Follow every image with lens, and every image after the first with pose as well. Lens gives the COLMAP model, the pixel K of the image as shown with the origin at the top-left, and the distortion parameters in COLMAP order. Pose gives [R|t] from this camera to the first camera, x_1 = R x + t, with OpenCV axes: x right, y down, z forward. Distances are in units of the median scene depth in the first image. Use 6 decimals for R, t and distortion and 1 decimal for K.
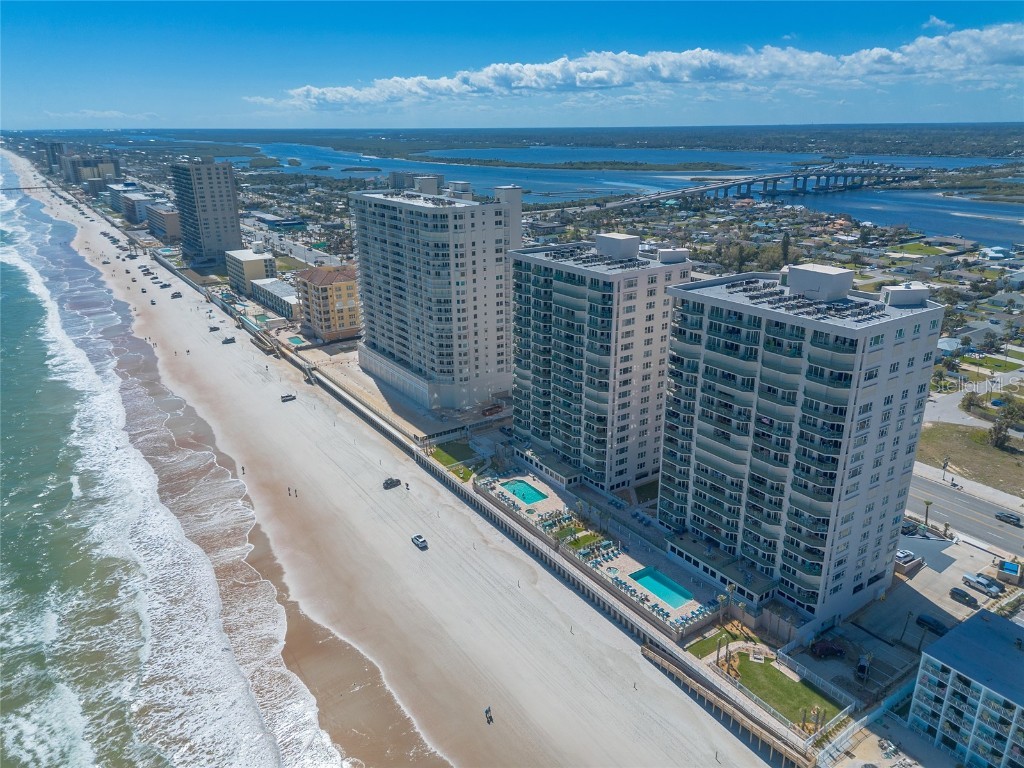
lens RADIAL K [[712.1, 0, 512.0], [0, 712.1, 384.0], [0, 0, 1]] dist [0.065277, 0.000546]
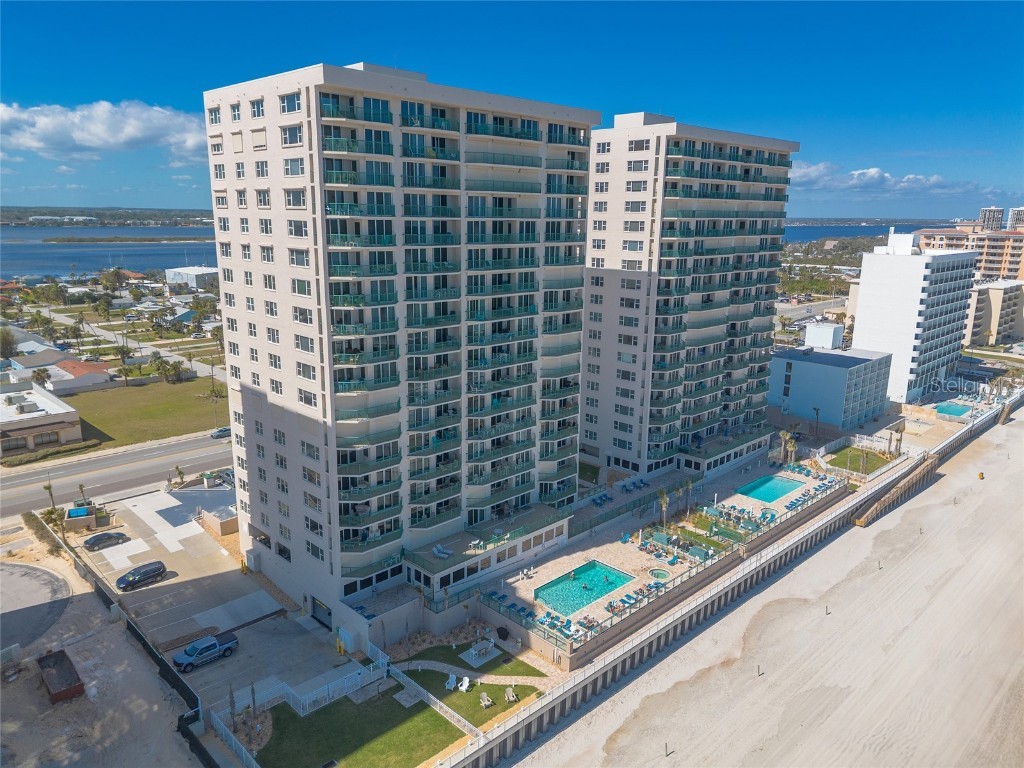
lens RADIAL K [[723.0, 0, 507.9], [0, 723.0, 389.0], [0, 0, 1]] dist [0.071606, -0.065496]
pose [[-0.173753, -0.230370, 0.957465, -0.396951], [0.321672, 0.905648, 0.276277, -0.114426], [-0.930772, 0.355994, -0.083256, 1.014580]]
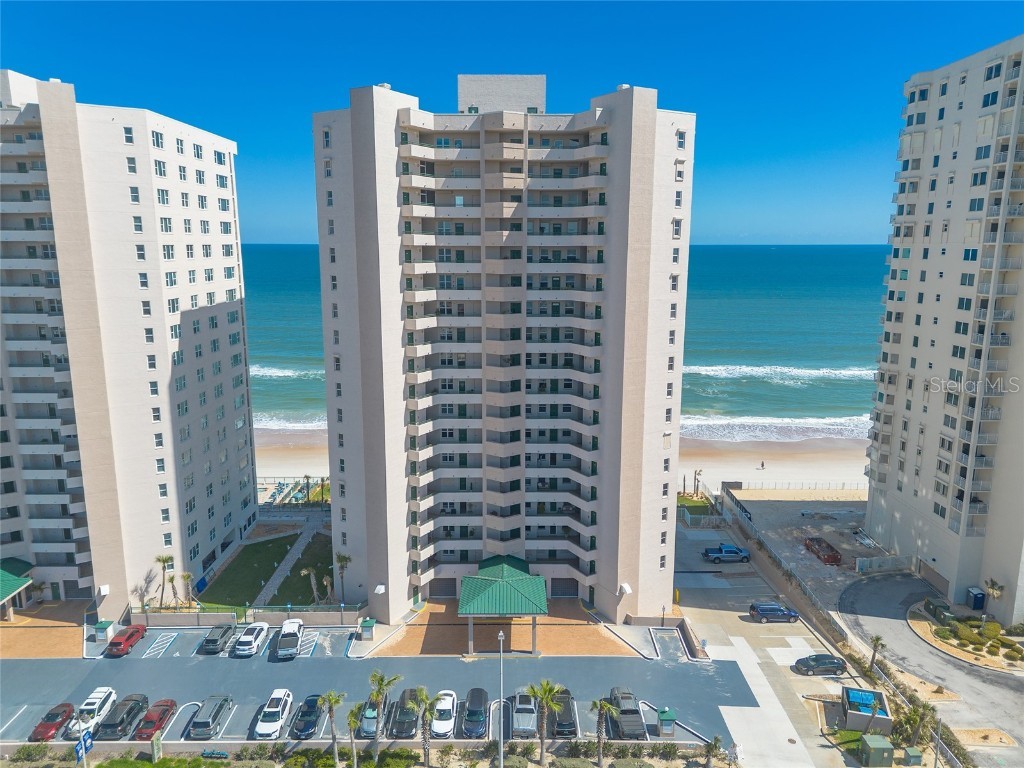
lens RADIAL K [[727.2, 0, 509.7], [0, 727.2, 381.9], [0, 0, 1]] dist [0.061212, -0.048577]
pose [[-0.566757, 0.156545, -0.808876, 0.531100], [-0.280164, 0.886655, 0.367901, -0.204160], [0.774787, 0.435128, -0.458660, 1.261672]]
